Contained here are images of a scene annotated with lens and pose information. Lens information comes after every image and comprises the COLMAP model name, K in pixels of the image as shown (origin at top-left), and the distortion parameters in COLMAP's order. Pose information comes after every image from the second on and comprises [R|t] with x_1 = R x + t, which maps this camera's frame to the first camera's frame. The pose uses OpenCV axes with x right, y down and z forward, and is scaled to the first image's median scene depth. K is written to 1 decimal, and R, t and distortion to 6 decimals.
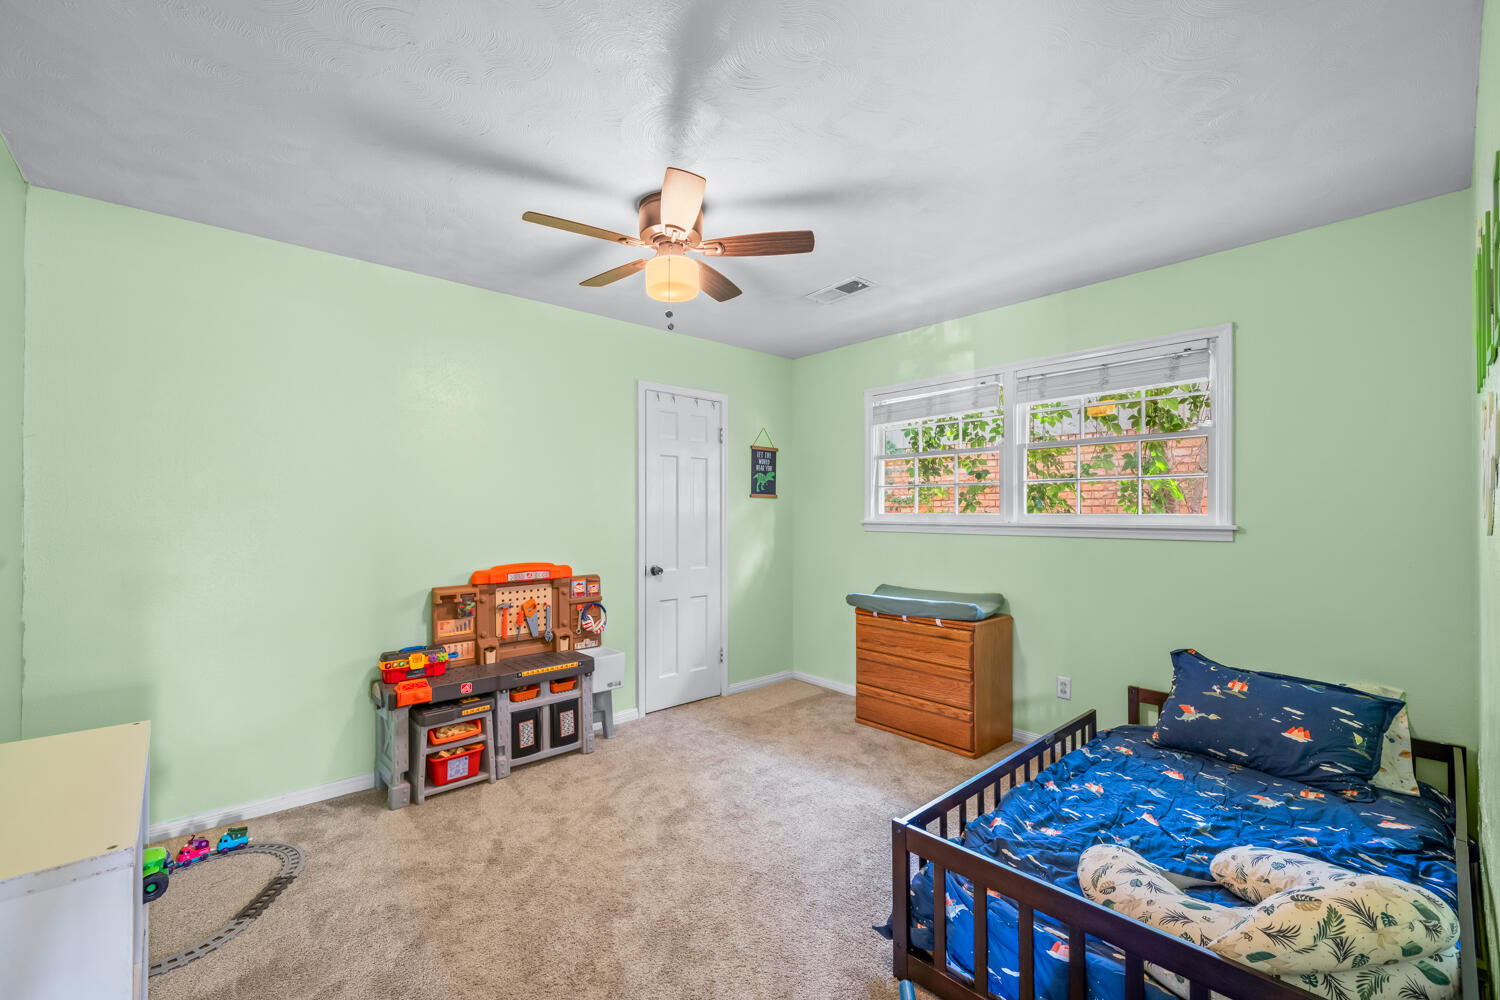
lens RADIAL K [[629.6, 0, 750.0], [0, 629.6, 500.0], [0, 0, 1]] dist [-0.002382, -0.000267]
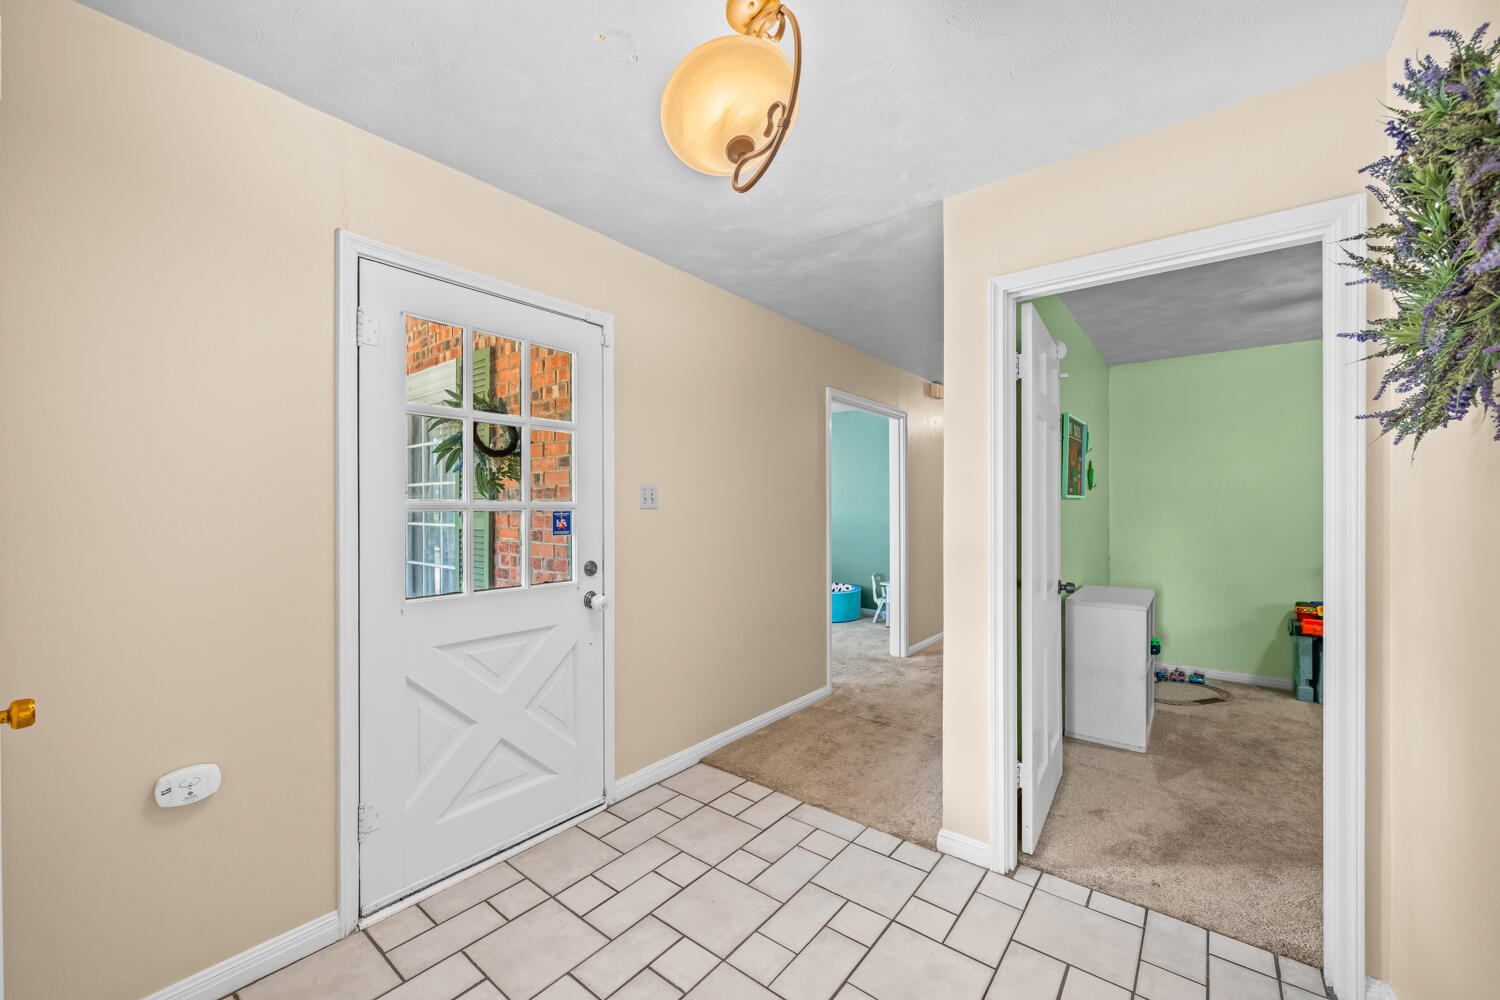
lens RADIAL K [[578.4, 0, 750.0], [0, 578.4, 500.0], [0, 0, 1]] dist [0.000688, 0.000103]
pose [[0.174864, -0.005626, -0.984577, 0.593874], [0.010886, 0.999934, -0.003780, -0.004804], [0.984532, -0.010057, 0.174913, -0.563333]]
